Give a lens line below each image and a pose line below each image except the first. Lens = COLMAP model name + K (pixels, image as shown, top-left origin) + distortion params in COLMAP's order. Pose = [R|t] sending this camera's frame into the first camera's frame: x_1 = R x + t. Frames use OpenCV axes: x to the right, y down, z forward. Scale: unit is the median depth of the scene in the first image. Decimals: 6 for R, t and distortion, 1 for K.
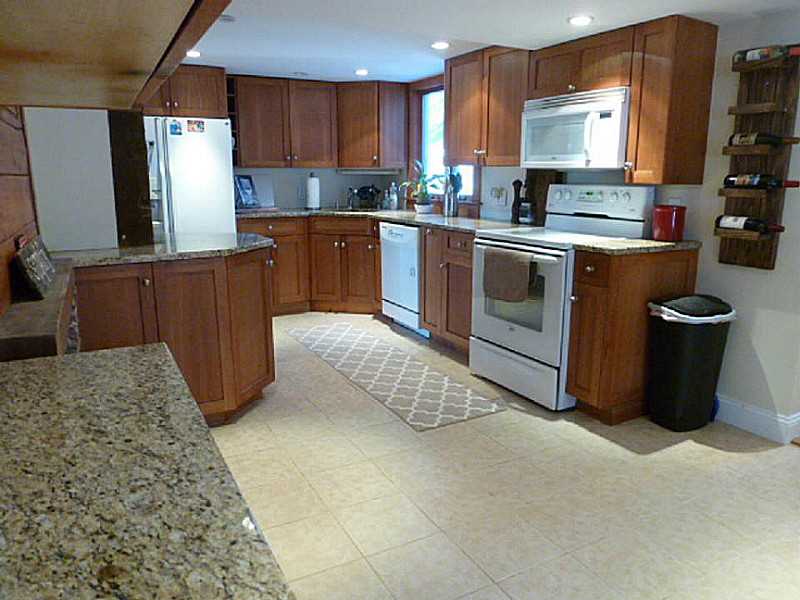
lens RADIAL K [[567.7, 0, 400.0], [0, 567.7, 300.0], [0, 0, 1]] dist [-0.077501, 0.030120]
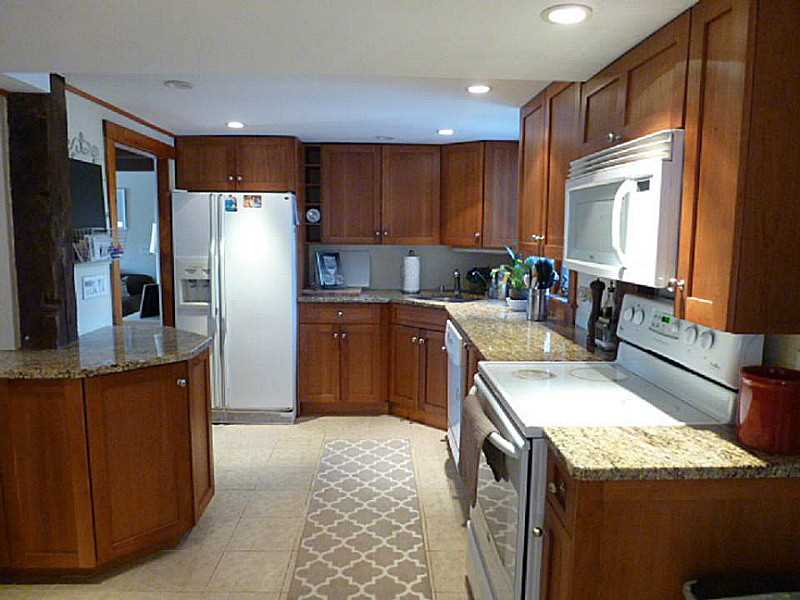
lens RADIAL K [[570.3, 0, 400.0], [0, 570.3, 300.0], [0, 0, 1]] dist [-0.057768, 0.019251]
pose [[0.894966, 0.061217, -0.441914, 0.262637], [-0.104310, 0.991799, -0.073858, -0.105472], [0.433769, 0.112196, 0.894012, 0.286269]]
